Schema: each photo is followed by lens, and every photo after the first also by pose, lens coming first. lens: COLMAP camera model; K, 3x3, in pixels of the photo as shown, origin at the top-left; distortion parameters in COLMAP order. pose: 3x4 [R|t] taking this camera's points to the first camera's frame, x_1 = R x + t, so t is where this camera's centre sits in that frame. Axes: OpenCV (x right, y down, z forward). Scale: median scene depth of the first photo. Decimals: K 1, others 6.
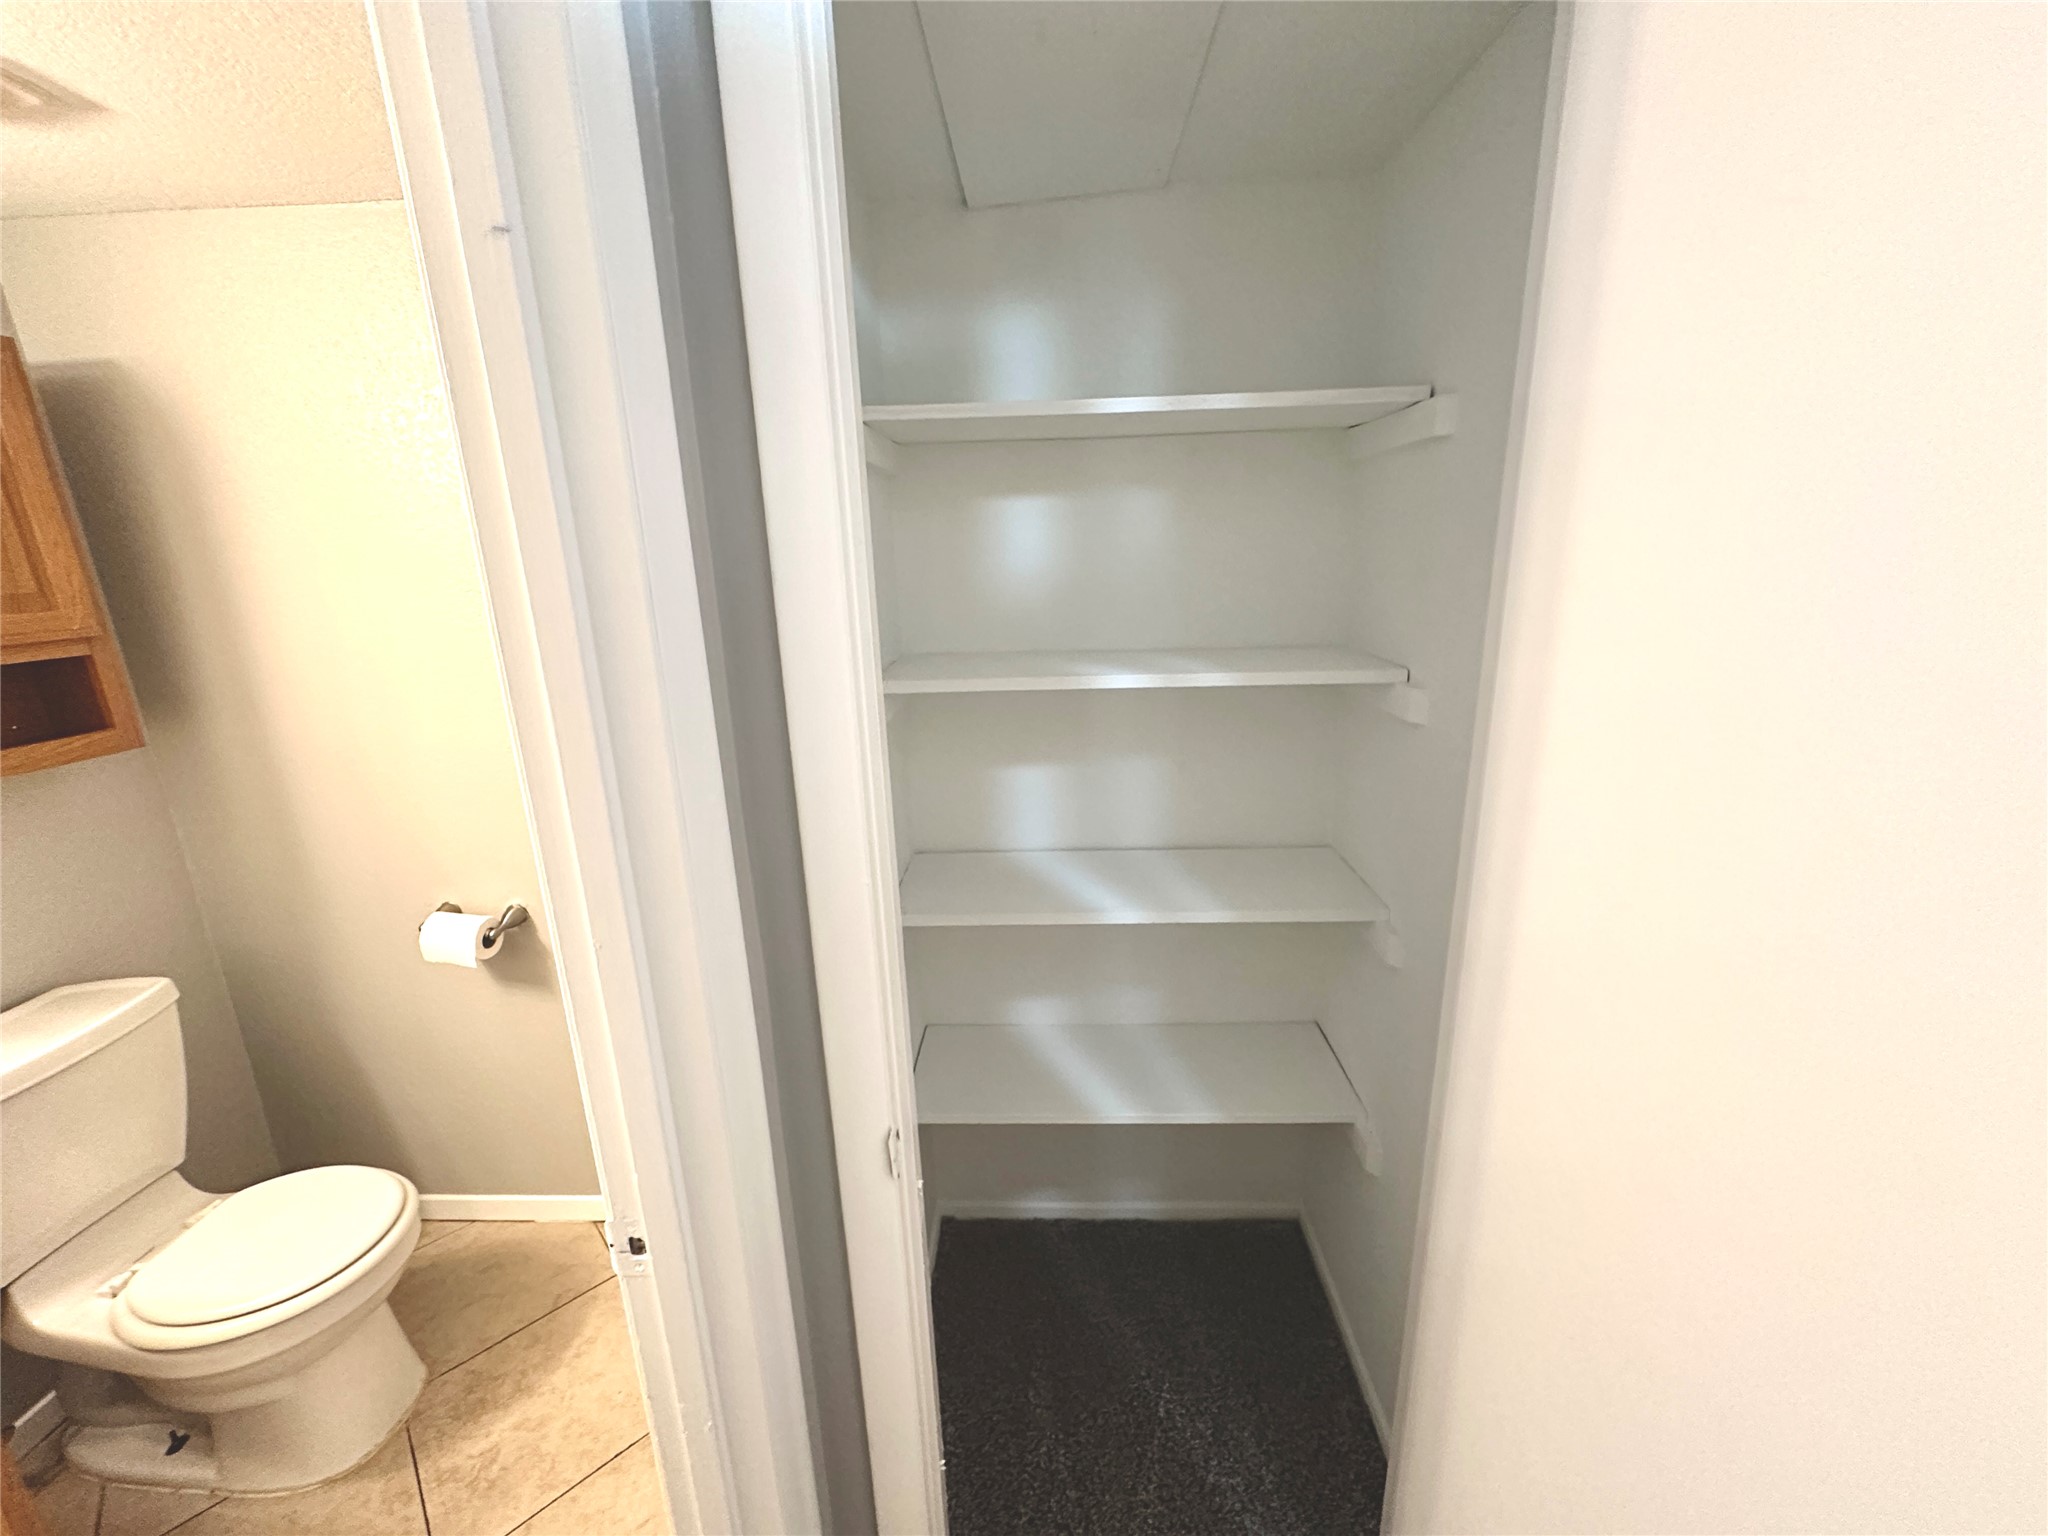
lens RADIAL K [[816.5, 0, 1017.3], [0, 816.5, 766.8], [0, 0, 1]] dist [-0.001494, 0.000077]
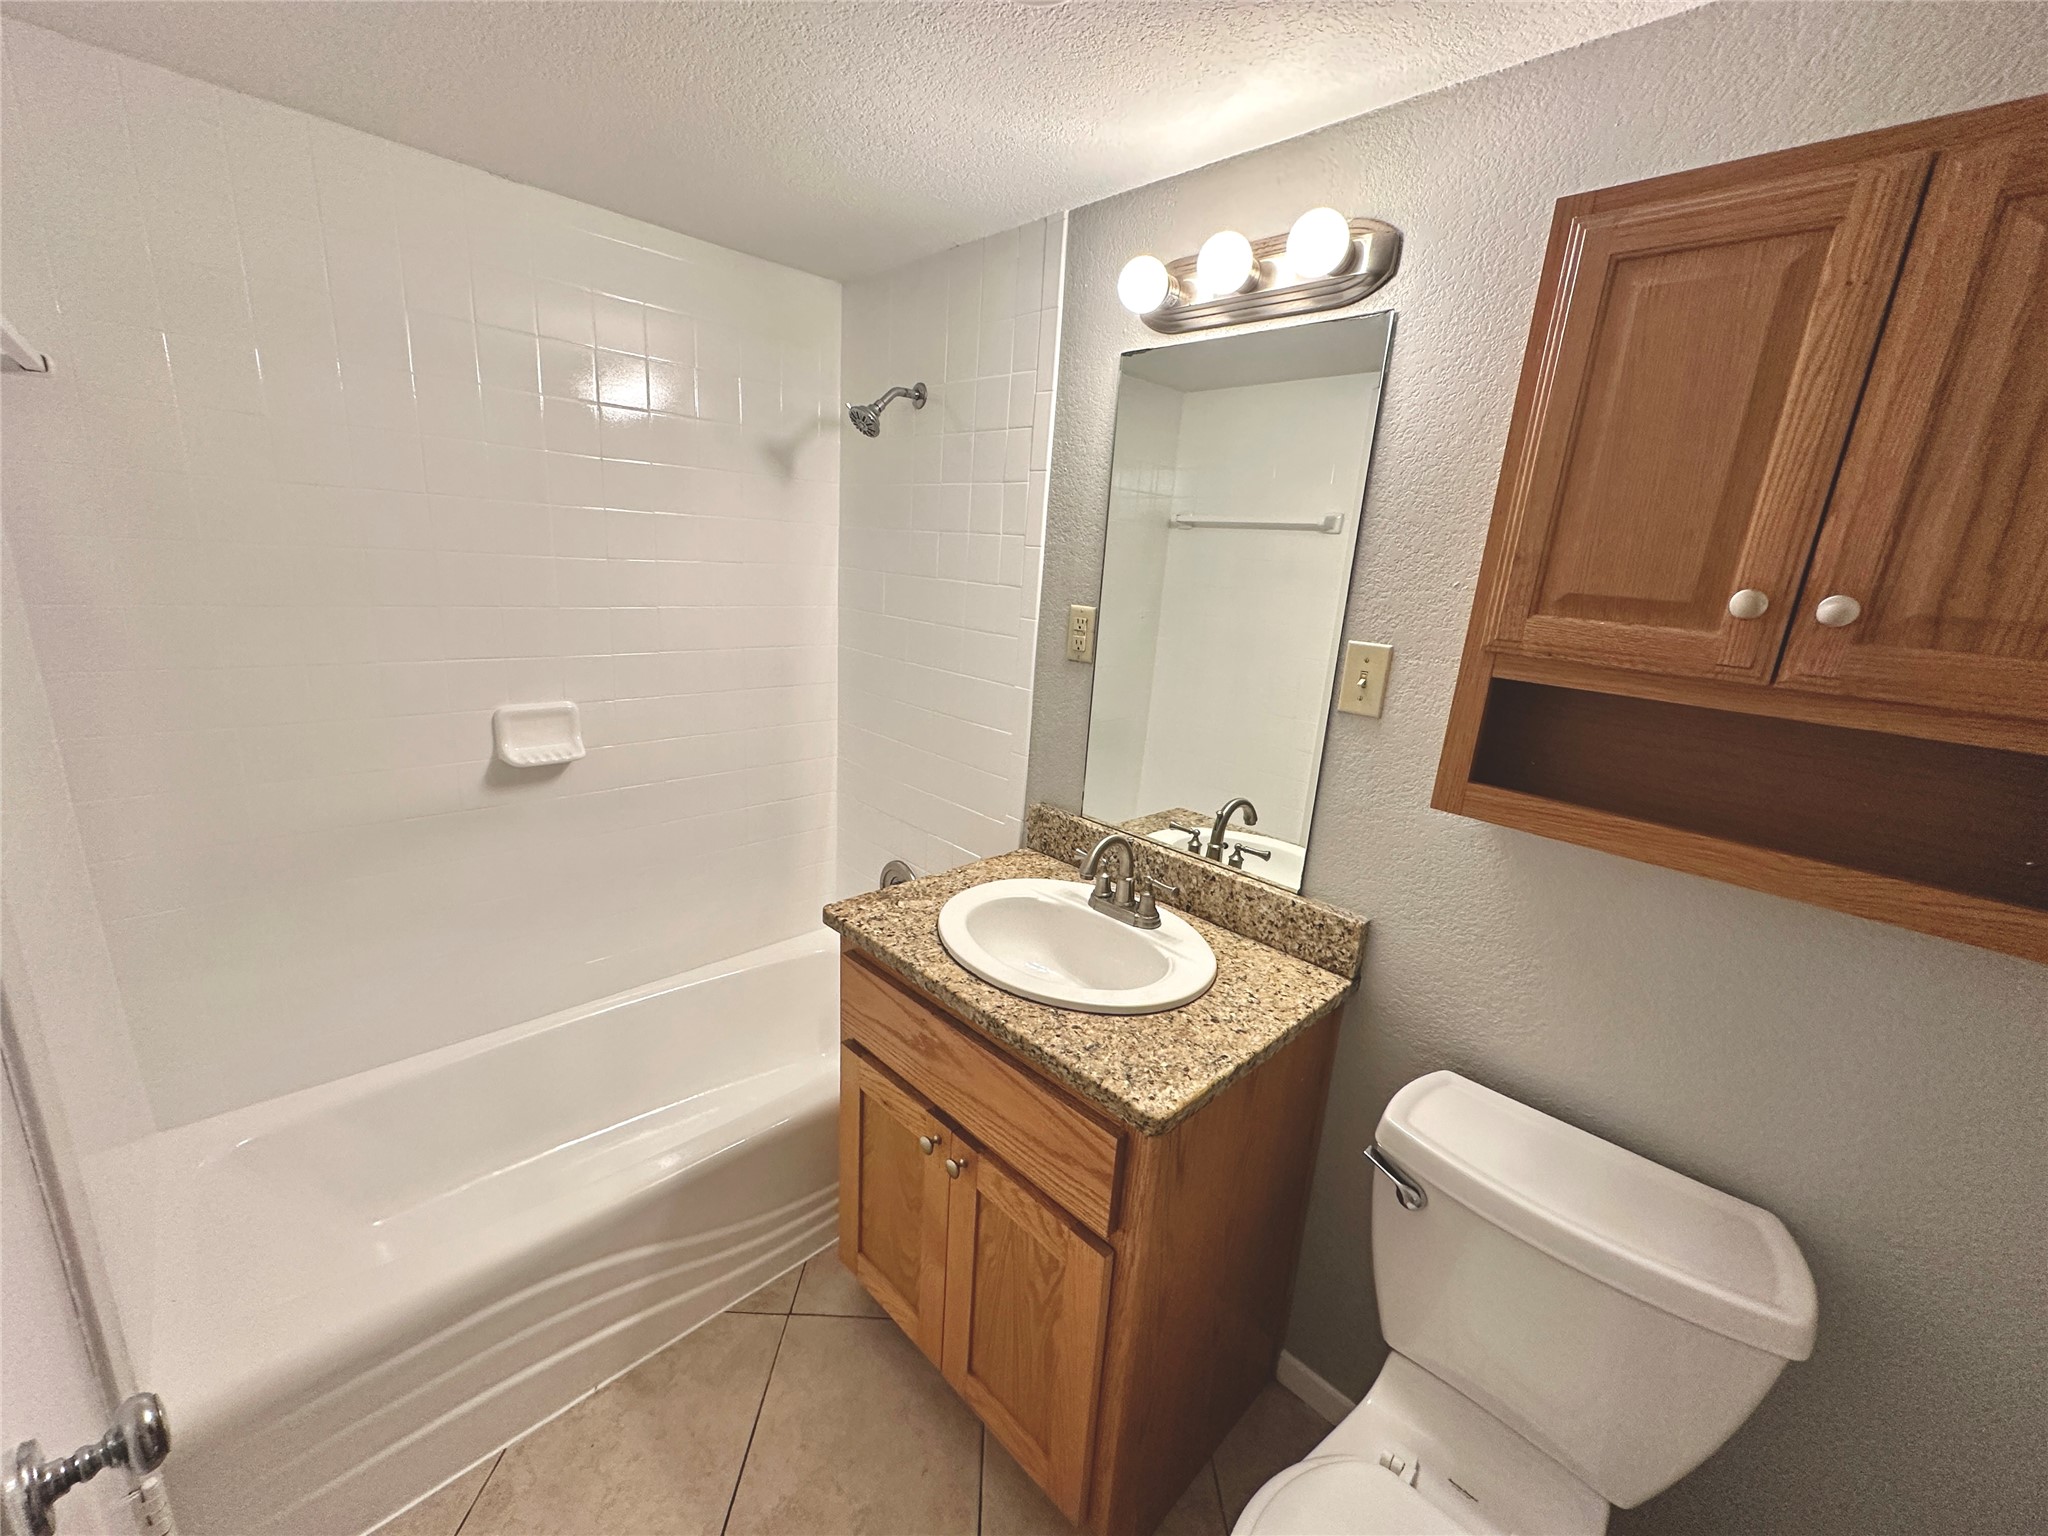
lens RADIAL K [[816.5, 0, 1026.5], [0, 816.5, 769.6], [0, 0, 1]] dist [-0.001494, 0.000077]
pose [[-0.688137, 0.168943, -0.705638, -0.375795], [-0.234759, 0.868366, 0.436840, -0.187096], [0.686553, 0.466261, -0.557894, 0.806113]]
